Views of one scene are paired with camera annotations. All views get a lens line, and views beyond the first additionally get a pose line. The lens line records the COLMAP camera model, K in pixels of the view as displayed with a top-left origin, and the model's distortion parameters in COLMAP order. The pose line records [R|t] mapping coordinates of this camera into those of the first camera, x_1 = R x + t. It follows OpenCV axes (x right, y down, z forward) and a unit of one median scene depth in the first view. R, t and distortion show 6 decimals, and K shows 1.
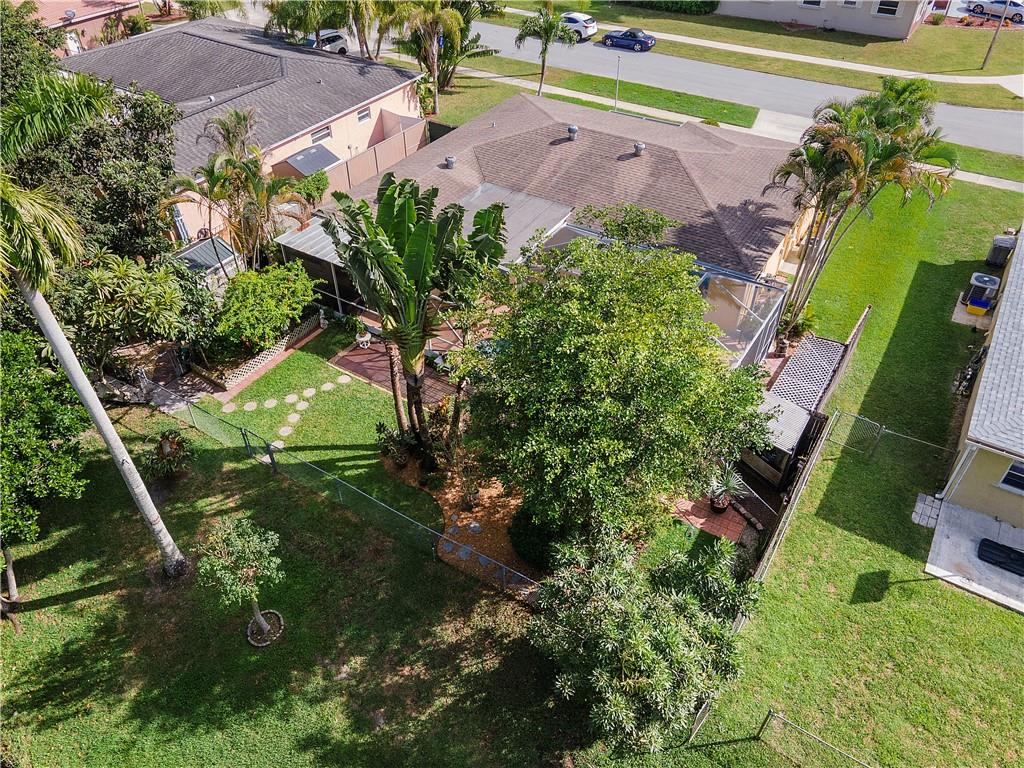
lens RADIAL K [[749.2, 0, 512.0], [0, 749.2, 384.0], [0, 0, 1]] dist [0.036826, -0.000051]
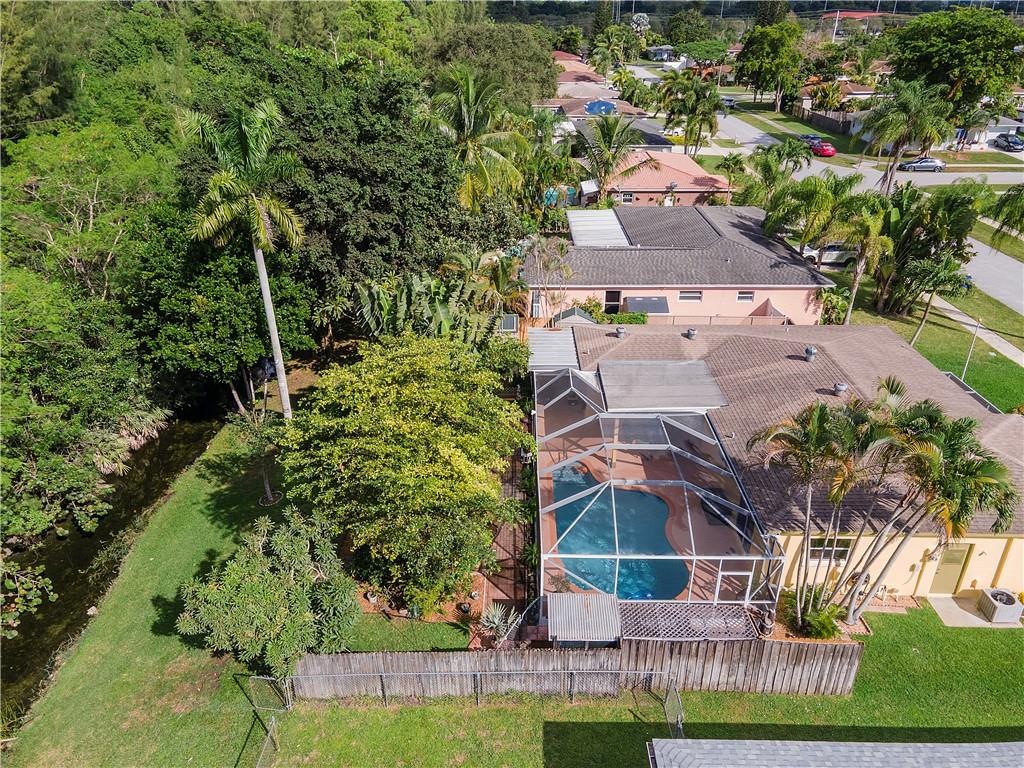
lens RADIAL K [[737.3, 0, 512.0], [0, 737.3, 384.0], [0, 0, 1]] dist [0.052457, 0.000239]
pose [[0.536216, 0.392517, -0.747264, 0.788725], [-0.553987, 0.831598, 0.039289, -0.163825], [0.636844, 0.392907, 0.663365, 0.170182]]
